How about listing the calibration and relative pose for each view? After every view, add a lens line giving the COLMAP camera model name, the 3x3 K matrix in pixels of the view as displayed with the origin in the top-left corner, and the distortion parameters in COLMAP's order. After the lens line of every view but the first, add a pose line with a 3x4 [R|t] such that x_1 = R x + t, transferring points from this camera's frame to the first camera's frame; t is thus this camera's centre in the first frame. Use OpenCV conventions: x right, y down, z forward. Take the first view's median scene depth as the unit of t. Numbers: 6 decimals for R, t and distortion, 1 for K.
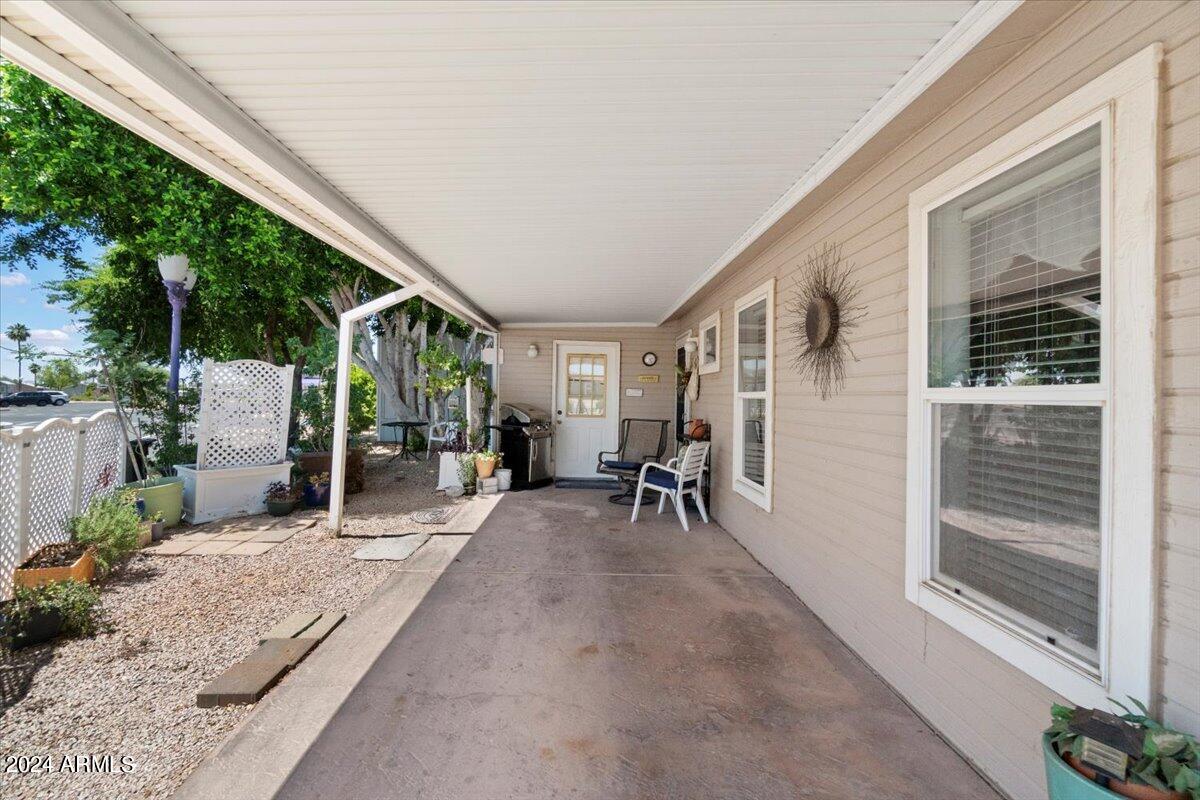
lens RADIAL K [[513.0, 0, 587.8], [0, 513.0, 398.2], [0, 0, 1]] dist [-0.000303, 0.000201]
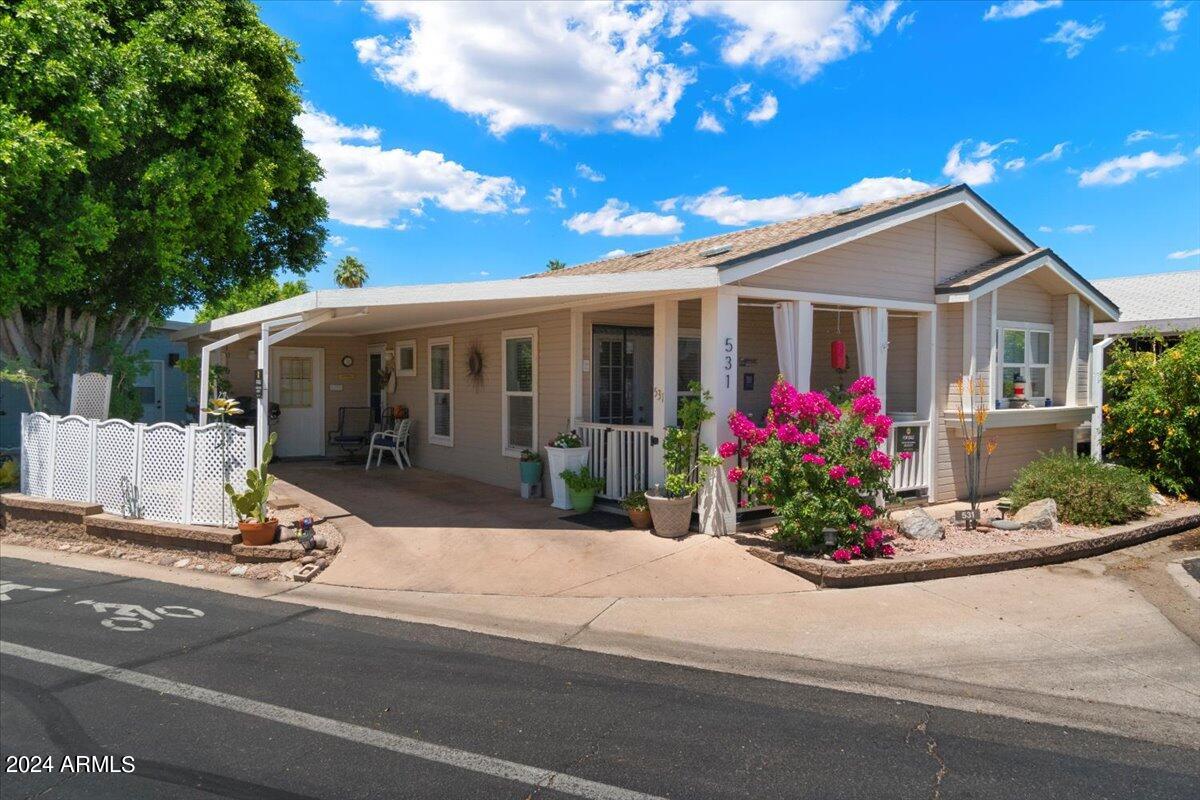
lens RADIAL K [[513.0, 0, 587.8], [0, 513.0, 398.2], [0, 0, 1]] dist [-0.000303, 0.000201]
pose [[0.791436, -0.024274, 0.610770, -0.345570], [0.010580, 0.999605, 0.026017, -0.019383], [-0.611161, -0.014129, 0.791380, -0.707360]]
